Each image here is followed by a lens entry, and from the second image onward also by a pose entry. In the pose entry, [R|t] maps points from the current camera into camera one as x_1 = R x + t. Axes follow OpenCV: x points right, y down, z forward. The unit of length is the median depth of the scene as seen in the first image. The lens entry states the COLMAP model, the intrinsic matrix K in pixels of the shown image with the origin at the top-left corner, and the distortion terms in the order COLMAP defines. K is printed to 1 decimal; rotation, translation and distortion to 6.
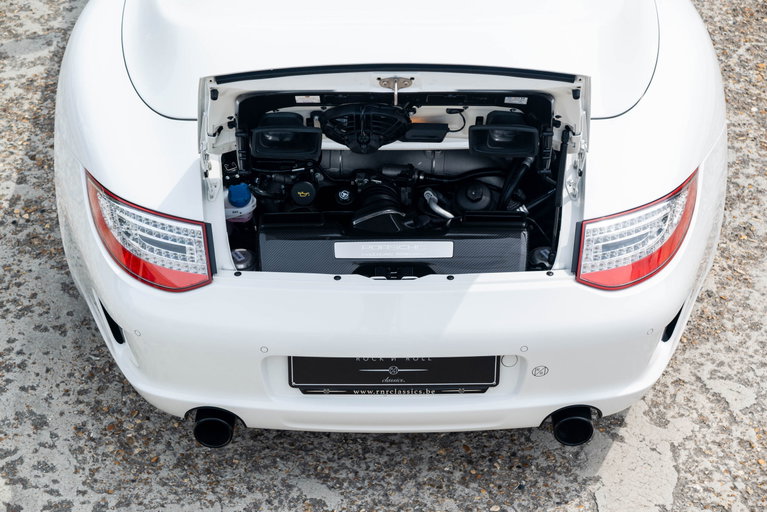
lens RADIAL K [[1622.8, 0, 383.5], [0, 1622.8, 256.0], [0, 0, 1]] dist [0.016726, -0.000208]
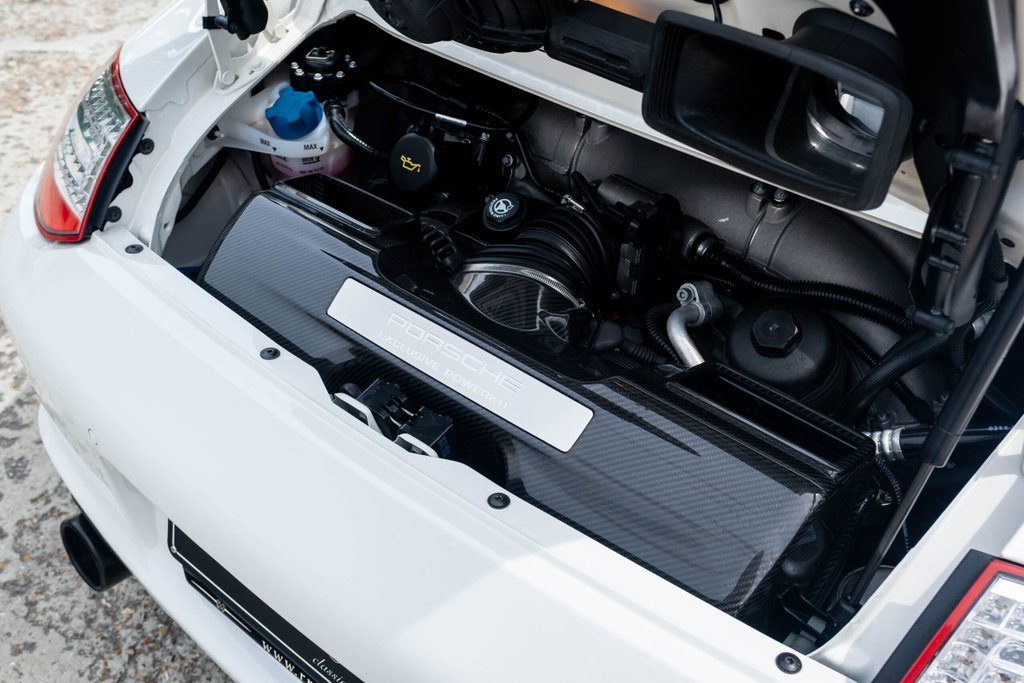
lens RADIAL K [[1110.7, 0, 512.0], [0, 1110.7, 341.5], [0, 0, 1]] dist [-0.002503, 0.001709]
pose [[0.743141, 0.409756, -0.529001, 0.137845], [-0.426045, 0.899365, 0.098126, -0.035555], [0.515972, 0.152457, 0.842929, 0.761036]]
